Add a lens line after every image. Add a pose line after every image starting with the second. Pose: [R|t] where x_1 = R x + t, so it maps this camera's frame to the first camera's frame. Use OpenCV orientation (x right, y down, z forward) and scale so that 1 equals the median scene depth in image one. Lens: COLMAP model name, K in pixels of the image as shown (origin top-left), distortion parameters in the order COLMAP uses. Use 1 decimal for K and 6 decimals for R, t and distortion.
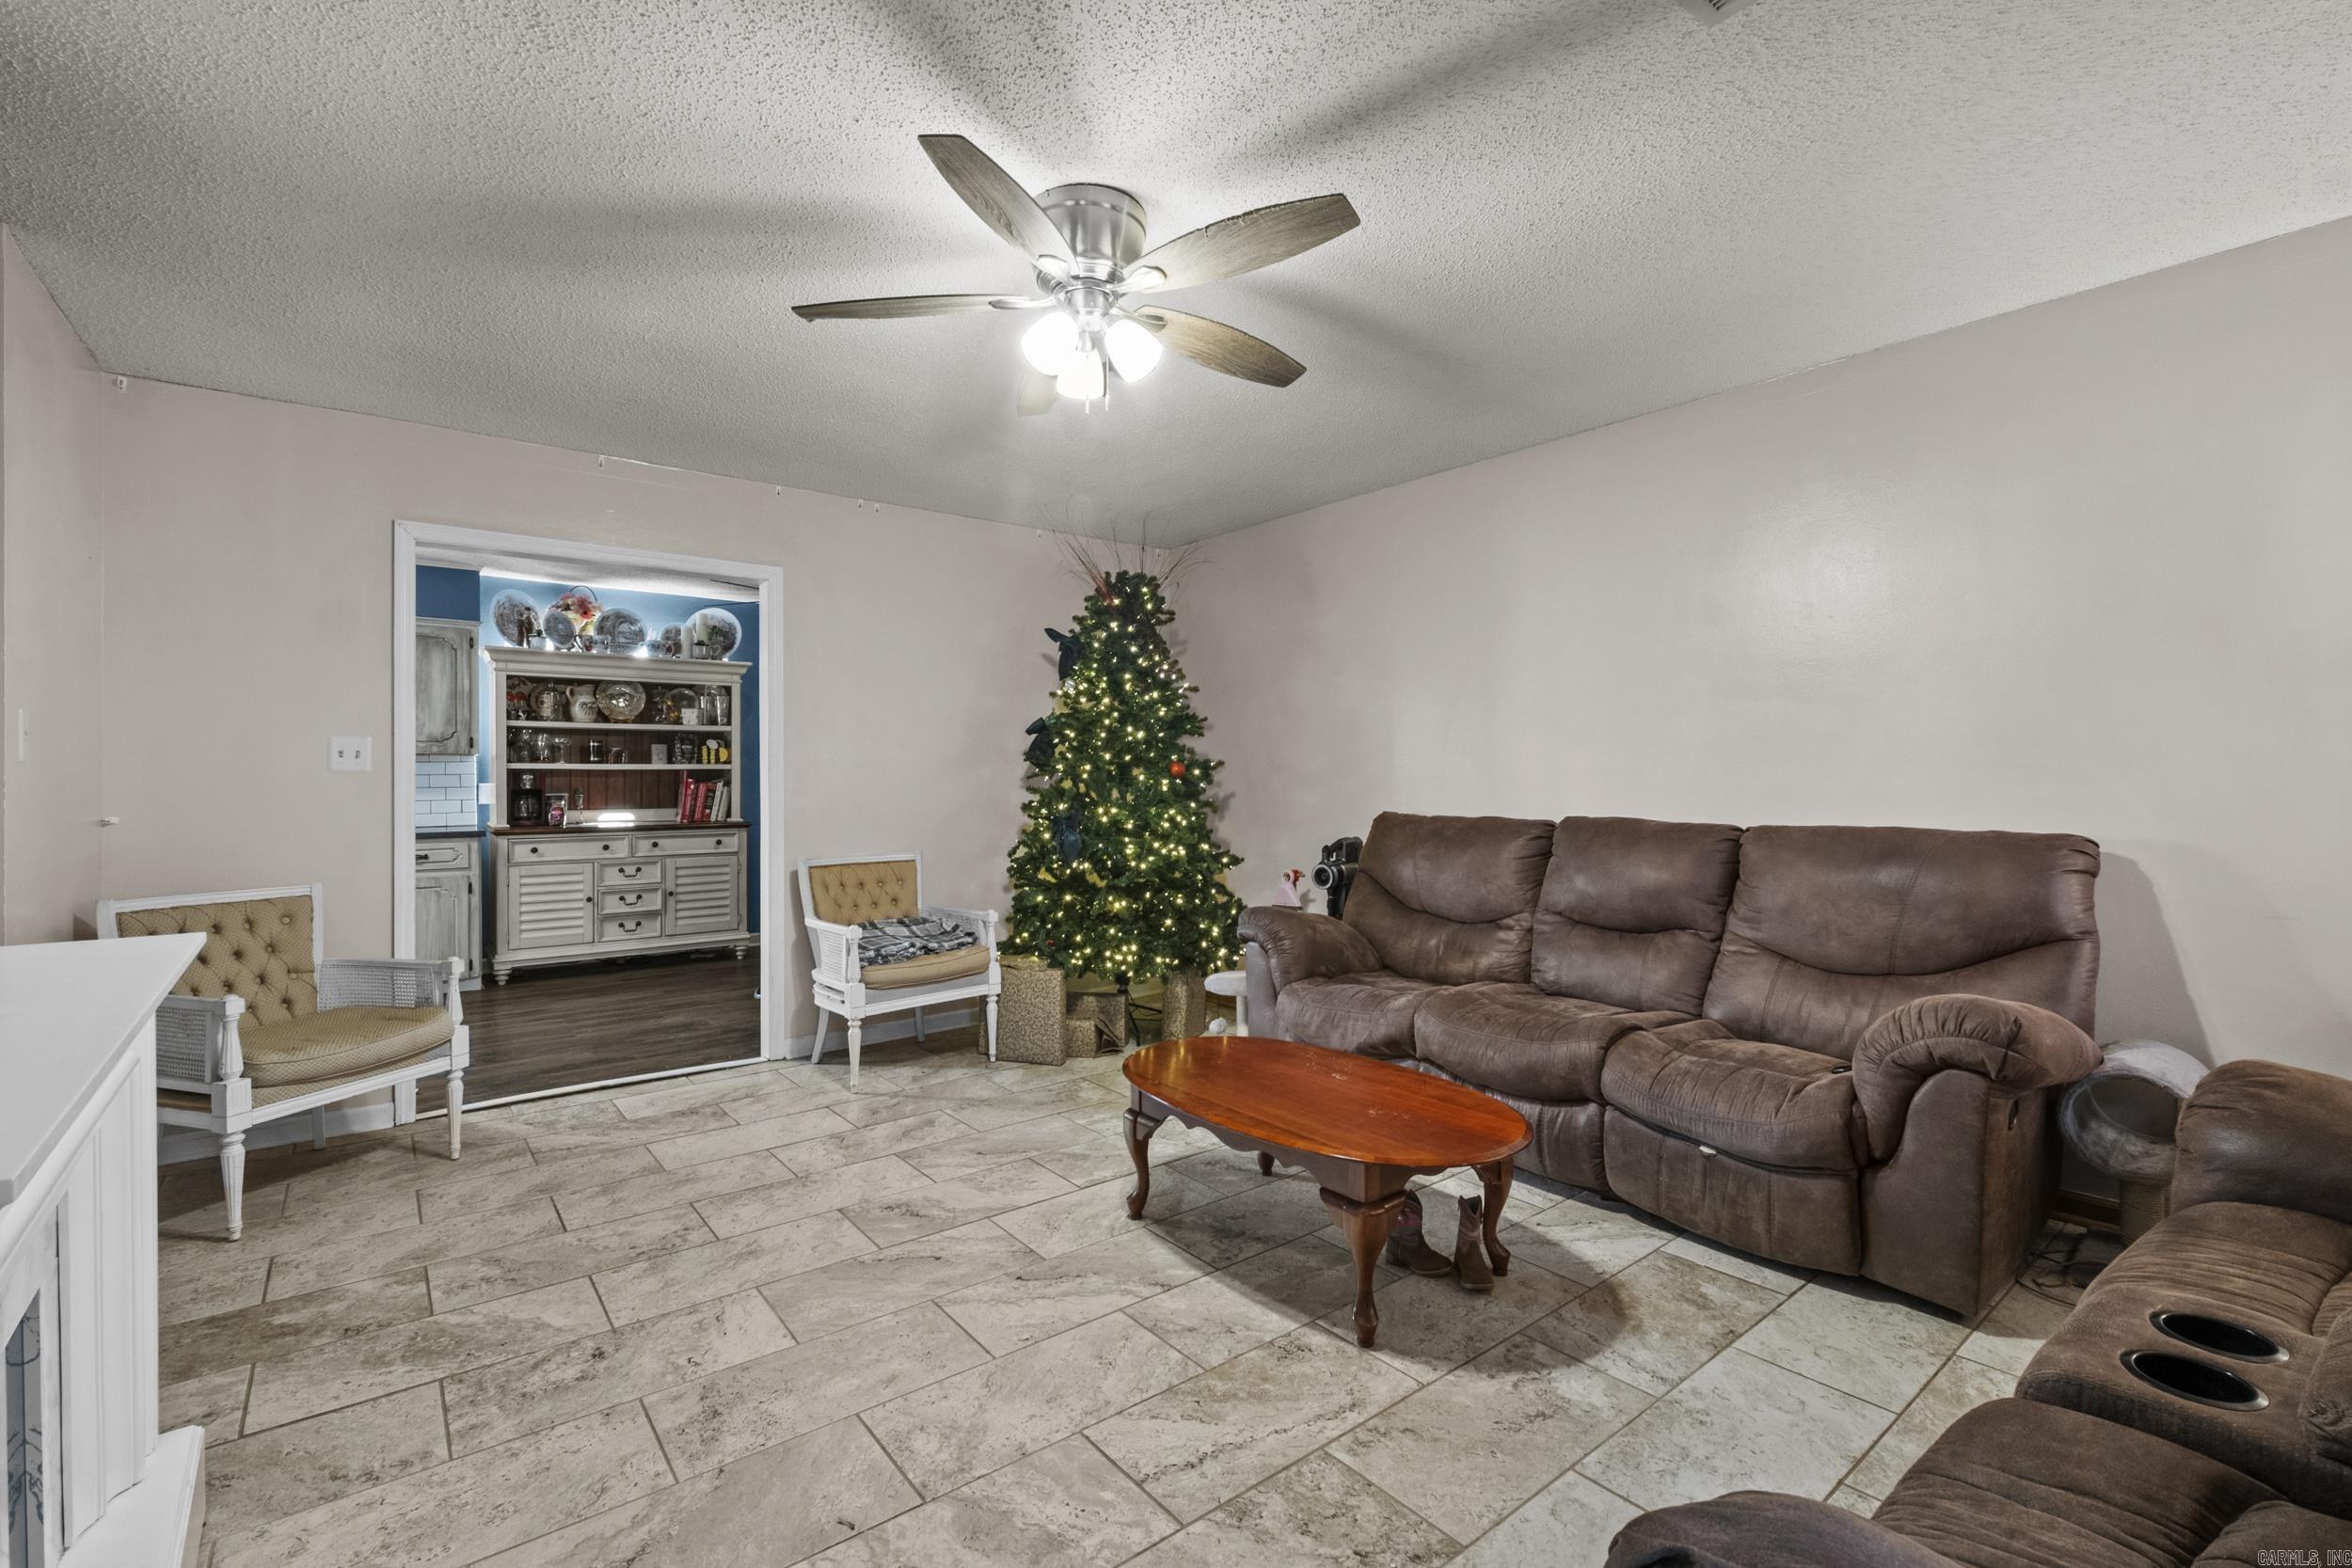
lens RADIAL K [[1021.8, 0, 1168.5], [0, 1021.8, 775.9], [0, 0, 1]] dist [-0.008210, -0.000322]
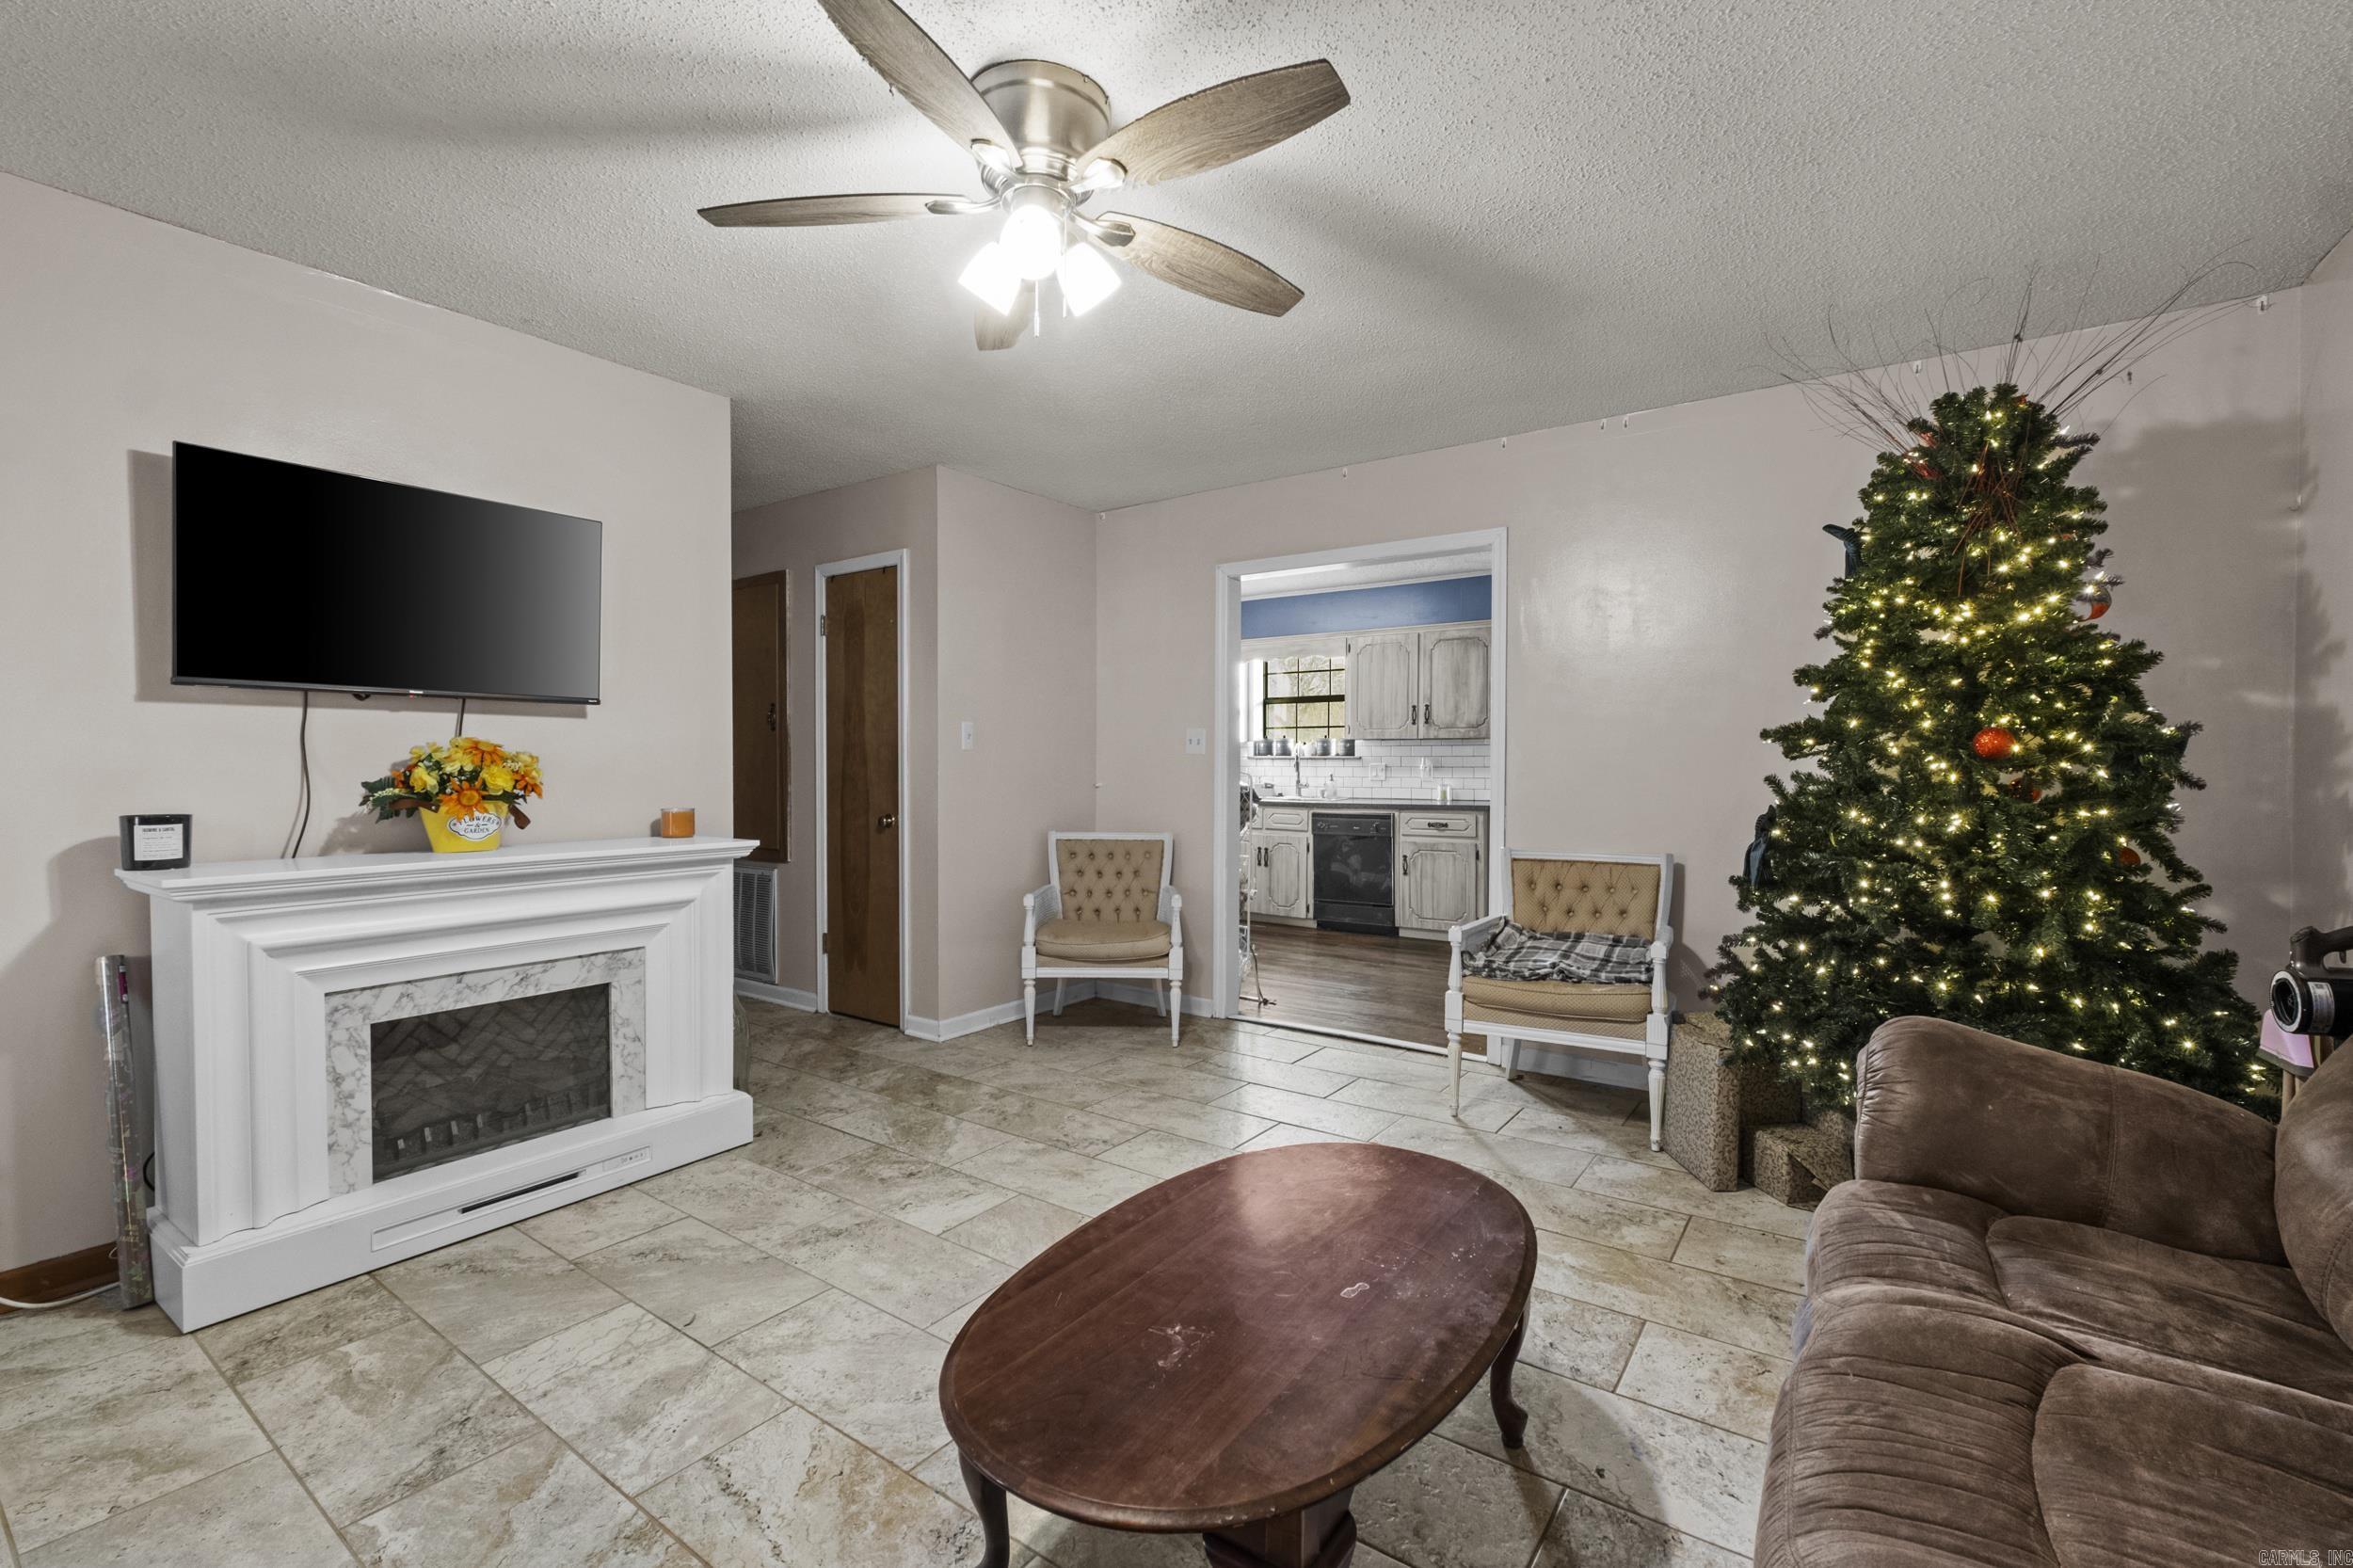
lens RADIAL K [[1022.3, 0, 1167.6], [0, 1022.3, 778.9], [0, 0, 1]] dist [-0.008210, -0.000322]
pose [[0.272641, 0.018861, -0.961931, 0.686977], [0.002130, 0.999794, 0.020207, 0.001764], [0.962113, -0.007558, 0.272545, 0.763708]]
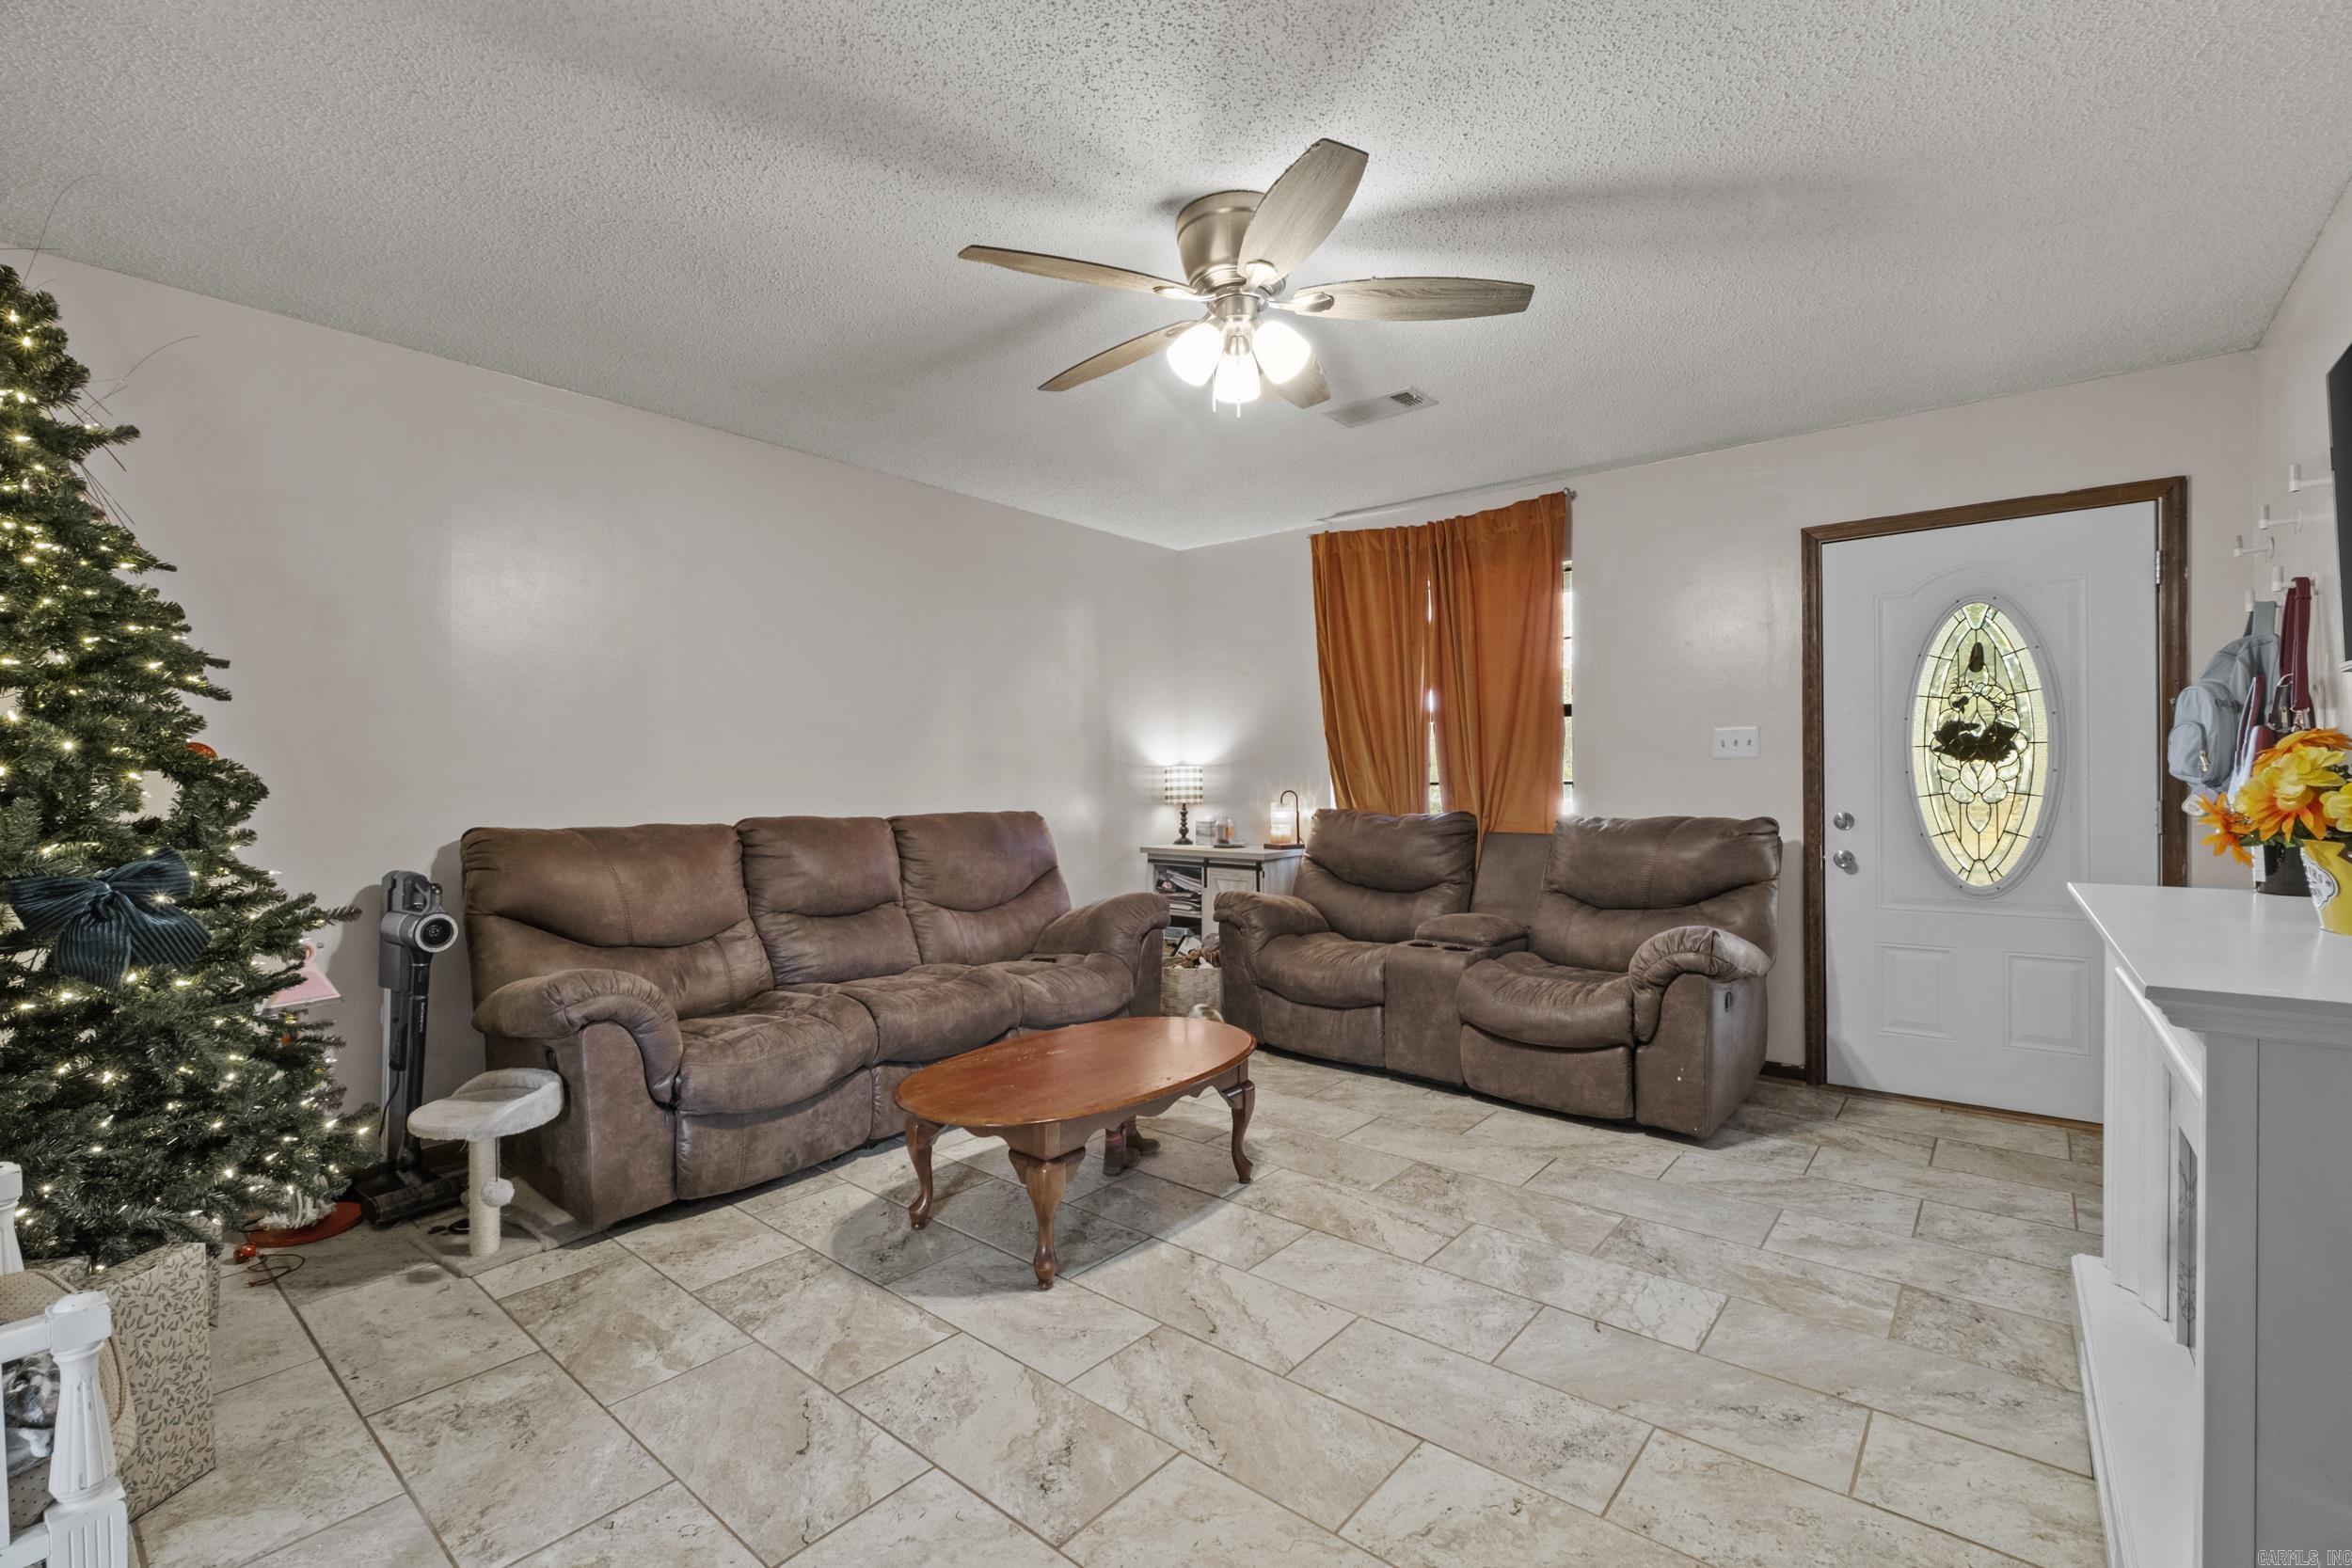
lens RADIAL K [[1021.8, 0, 1166.3], [0, 1021.8, 784.7], [0, 0, 1]] dist [-0.008210, -0.000322]
pose [[-0.195515, -0.000086, 0.980701, -0.934247], [0.003316, 0.999994, 0.000748, 0.011683], [-0.980695, 0.003398, -0.195513, 1.116403]]
